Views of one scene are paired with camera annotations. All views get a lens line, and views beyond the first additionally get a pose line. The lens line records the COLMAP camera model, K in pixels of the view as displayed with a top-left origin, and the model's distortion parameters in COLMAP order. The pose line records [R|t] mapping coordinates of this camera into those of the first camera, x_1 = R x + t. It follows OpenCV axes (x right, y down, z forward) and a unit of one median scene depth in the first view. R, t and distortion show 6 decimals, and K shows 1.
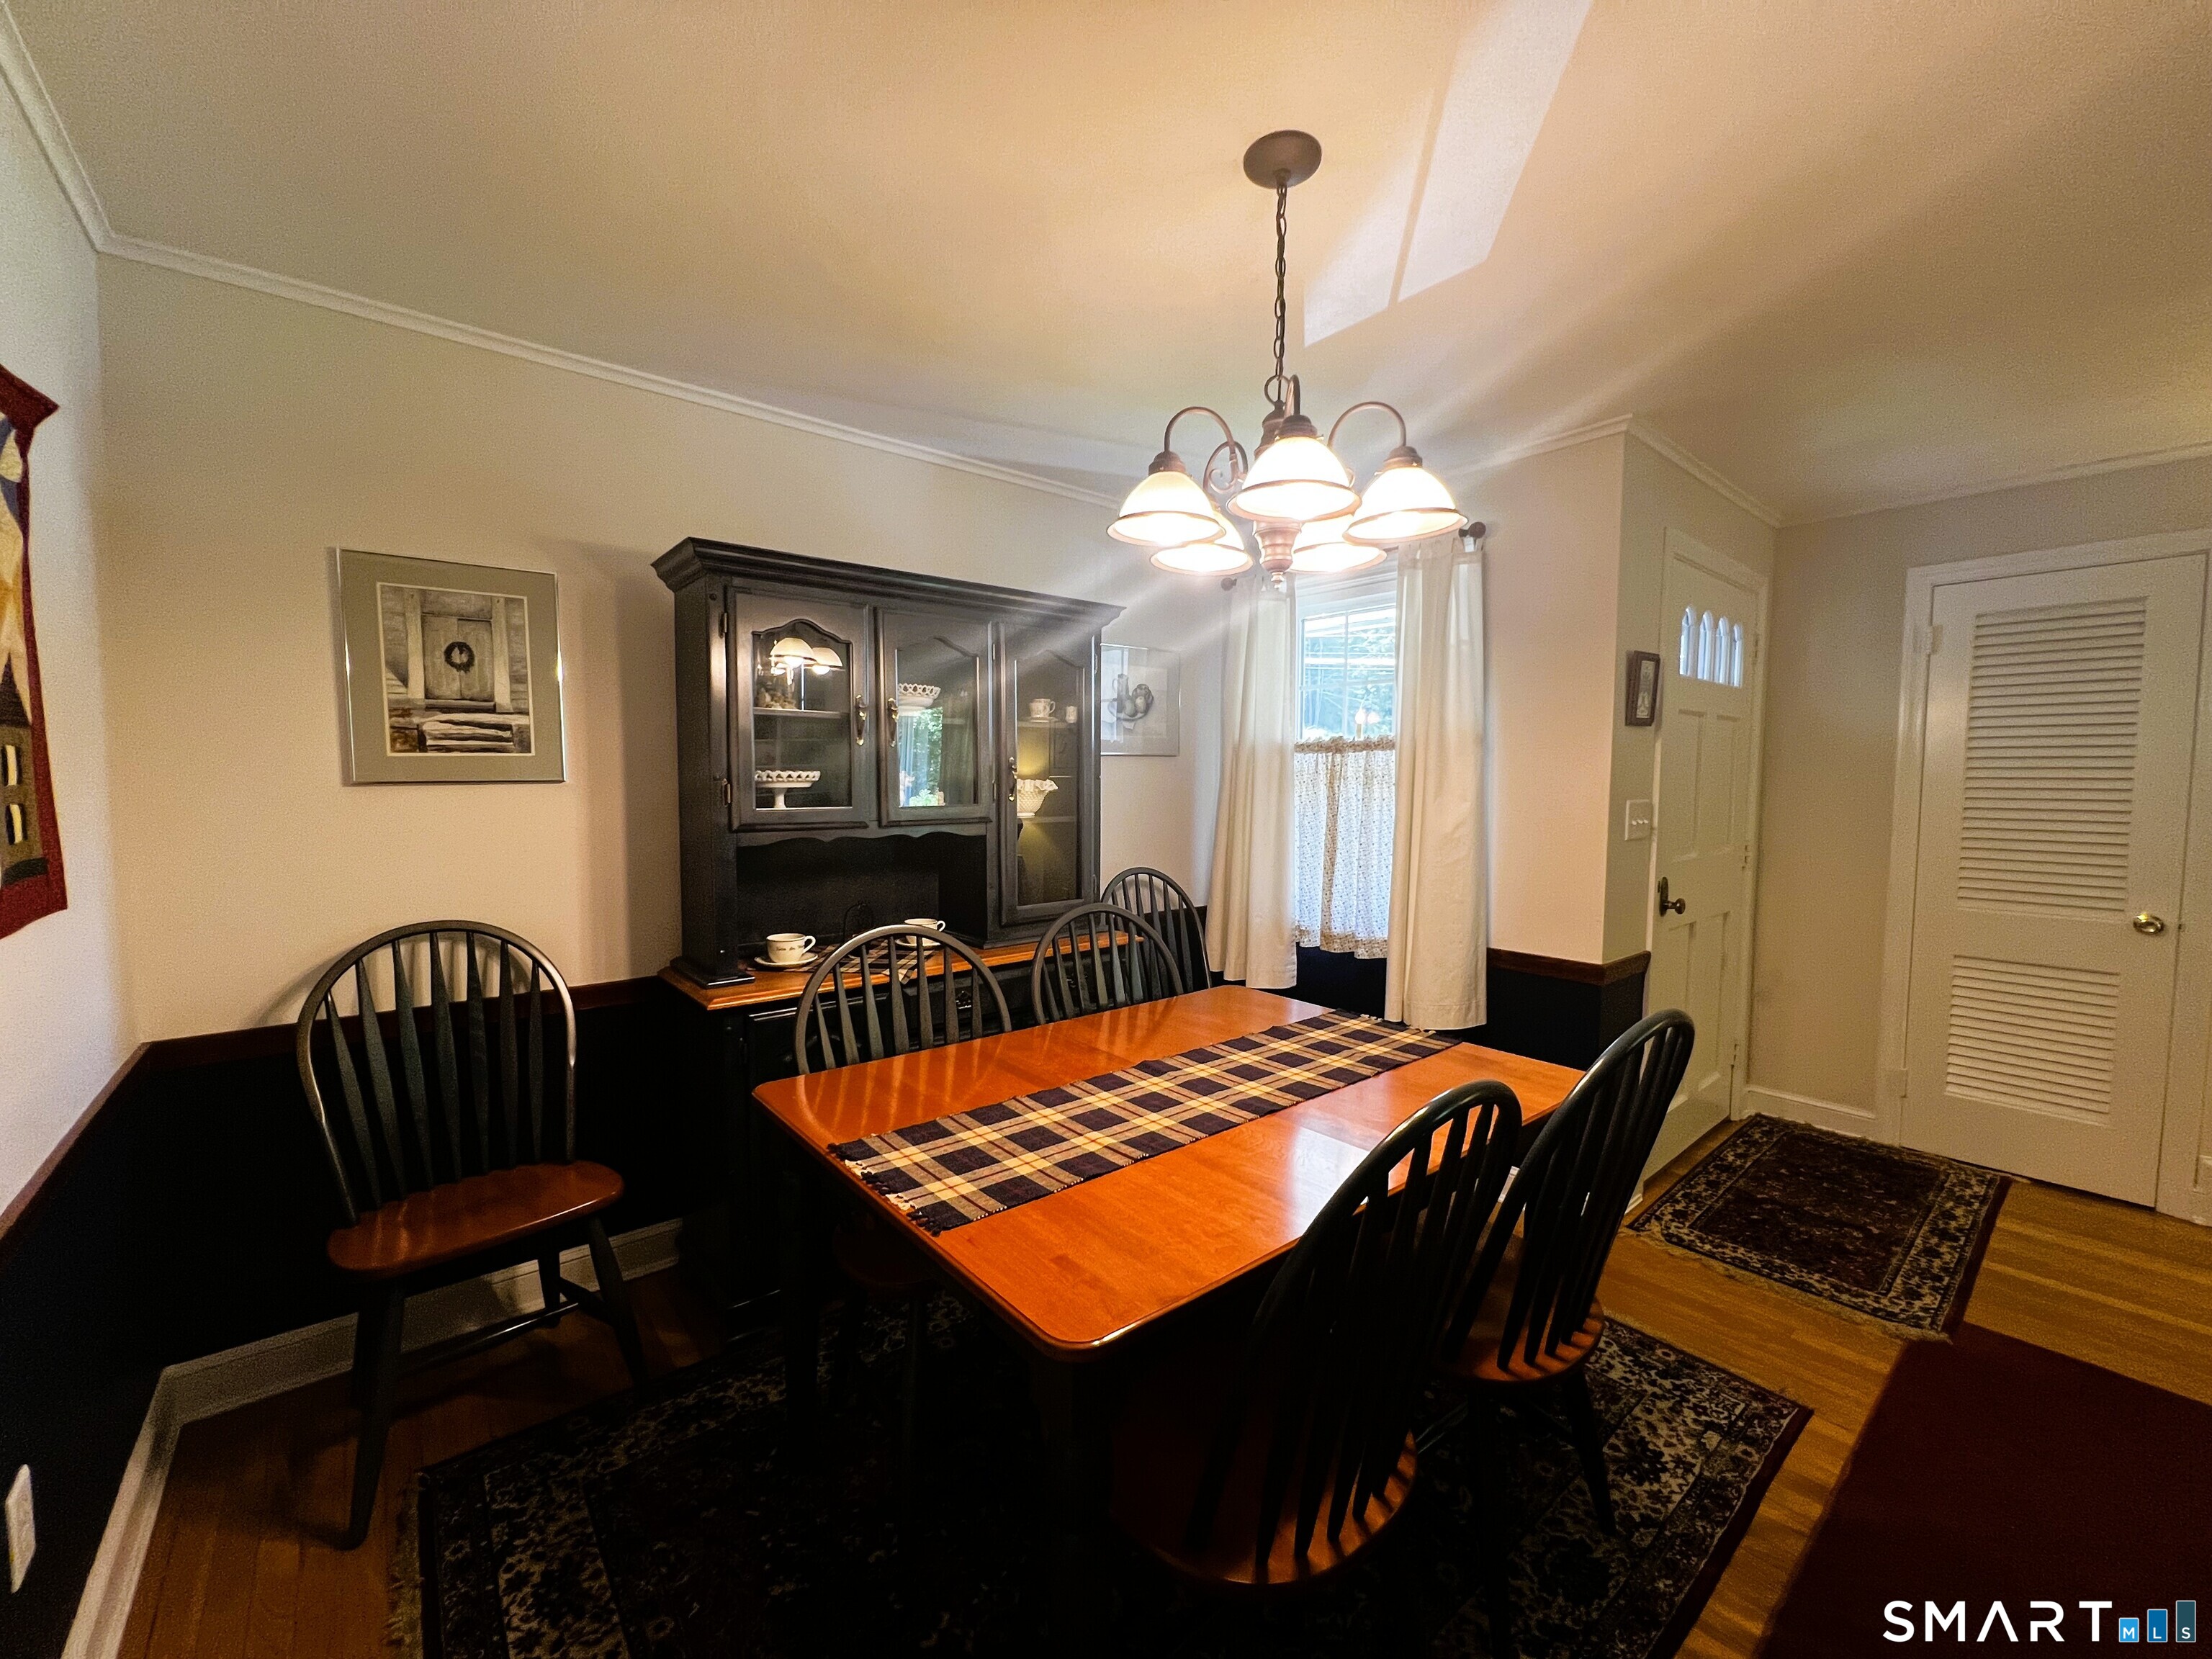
lens RADIAL K [[882.6, 0, 1101.2], [0, 882.6, 822.7], [0, 0, 1]] dist [-0.008835, 0.002683]
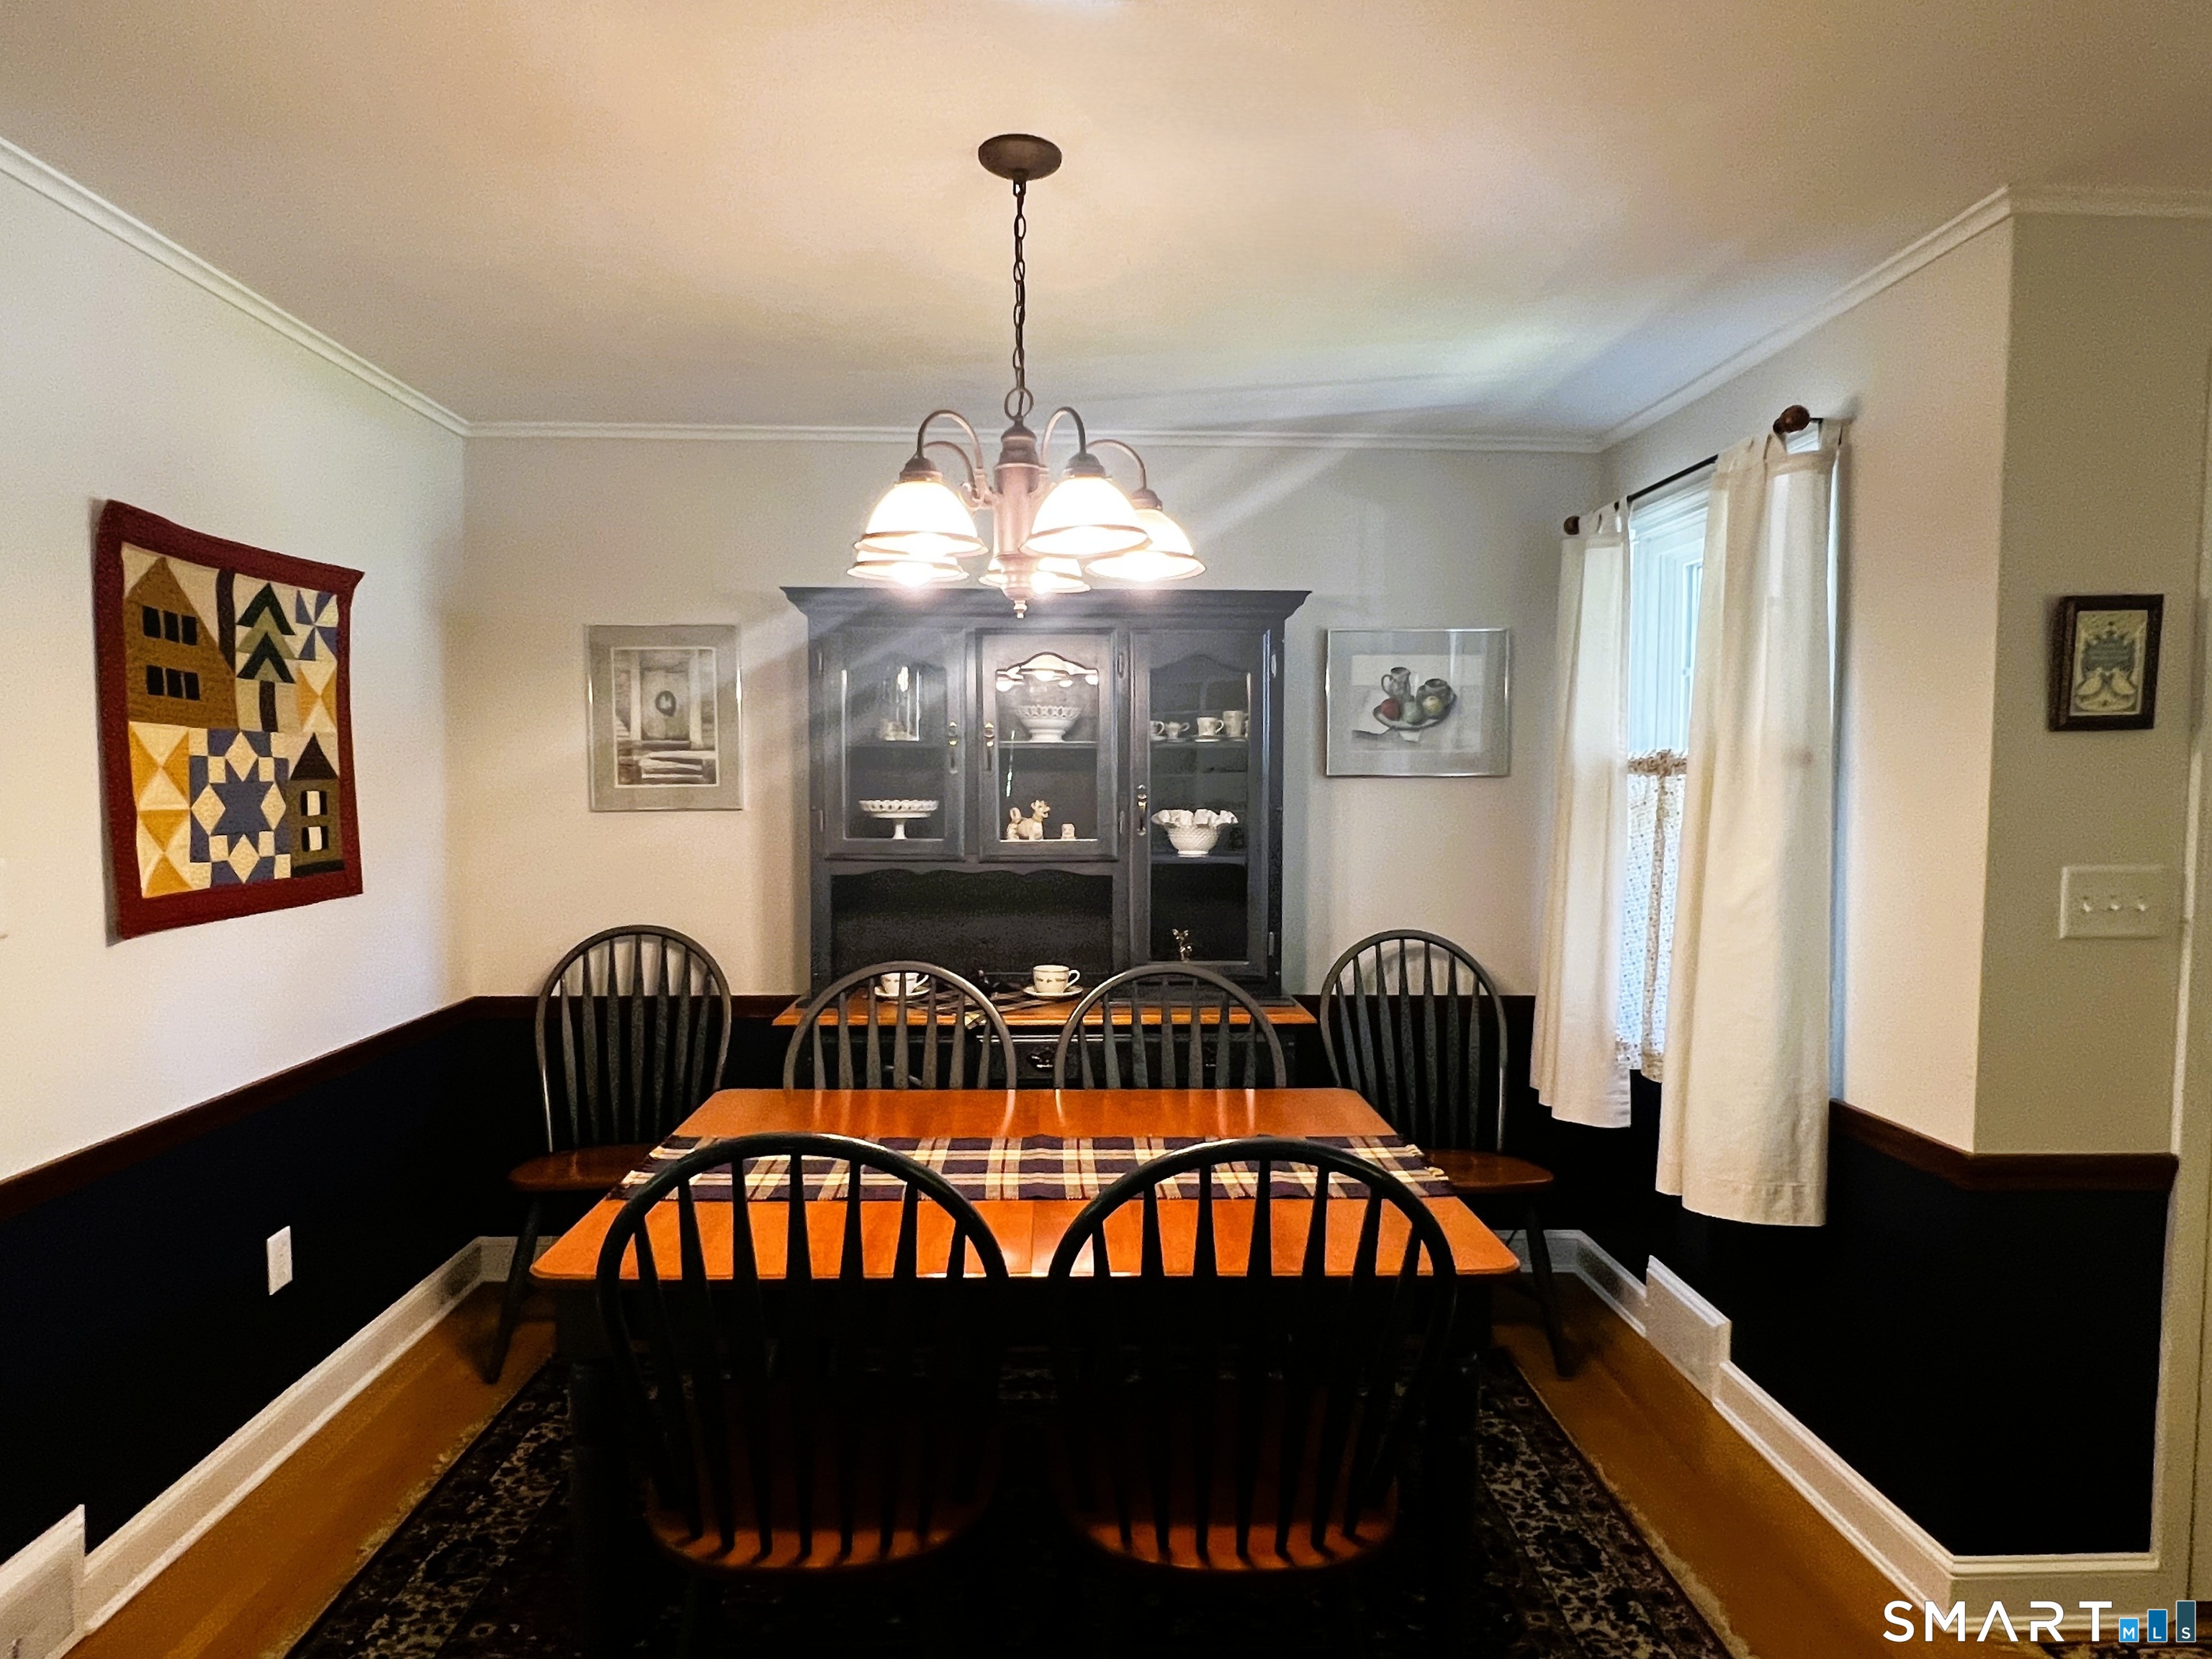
lens RADIAL K [[1259.7, 0, 1104.8], [0, 1259.7, 845.8], [0, 0, 1]] dist [-0.002395, 0.000060]
pose [[0.798284, 0.032070, -0.601426, 0.751470], [-0.033949, 0.999390, 0.008230, -0.031368], [0.601323, 0.013847, 0.798886, 0.011191]]
